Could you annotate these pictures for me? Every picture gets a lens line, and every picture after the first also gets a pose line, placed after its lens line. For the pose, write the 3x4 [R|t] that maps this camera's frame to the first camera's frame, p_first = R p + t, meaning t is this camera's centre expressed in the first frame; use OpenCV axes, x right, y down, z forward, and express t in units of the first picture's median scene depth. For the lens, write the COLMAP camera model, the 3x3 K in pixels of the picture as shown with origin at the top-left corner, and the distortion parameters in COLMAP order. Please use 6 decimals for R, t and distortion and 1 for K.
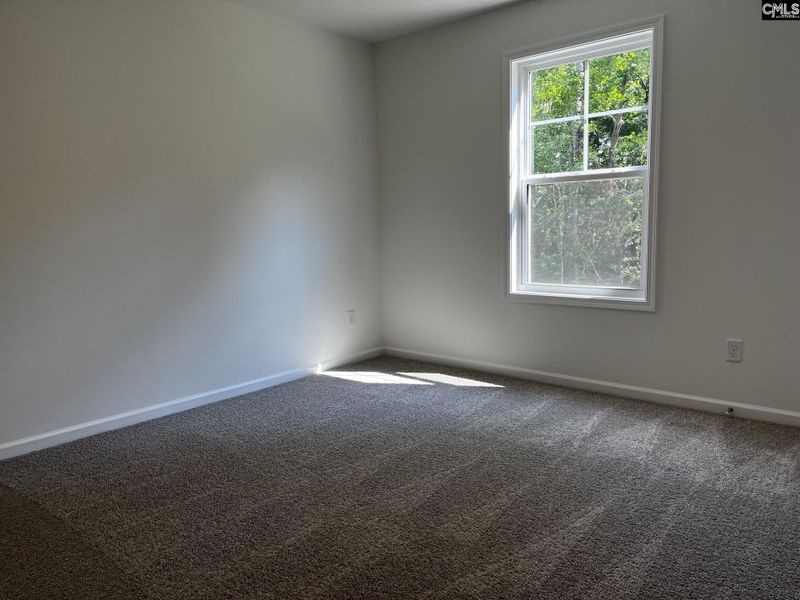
lens RADIAL K [[603.3, 0, 400.8], [0, 603.3, 300.0], [0, 0, 1]] dist [0.052461, -0.067608]
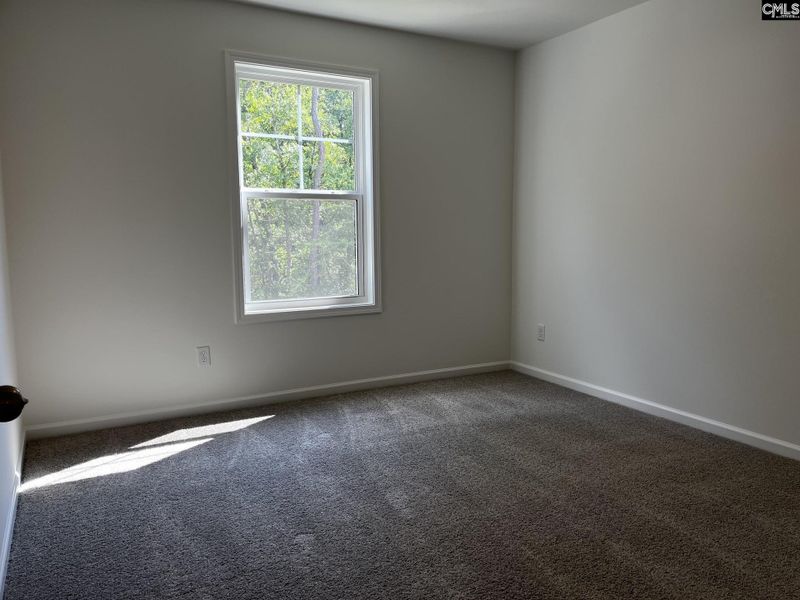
lens RADIAL K [[603.3, 0, 401.9], [0, 603.3, 297.1], [0, 0, 1]] dist [0.052461, -0.067608]
pose [[0.323571, -0.084561, 0.942418, -0.644134], [0.121455, 0.991471, 0.047262, -0.057023], [-0.938376, 0.099169, 0.331082, 0.509395]]
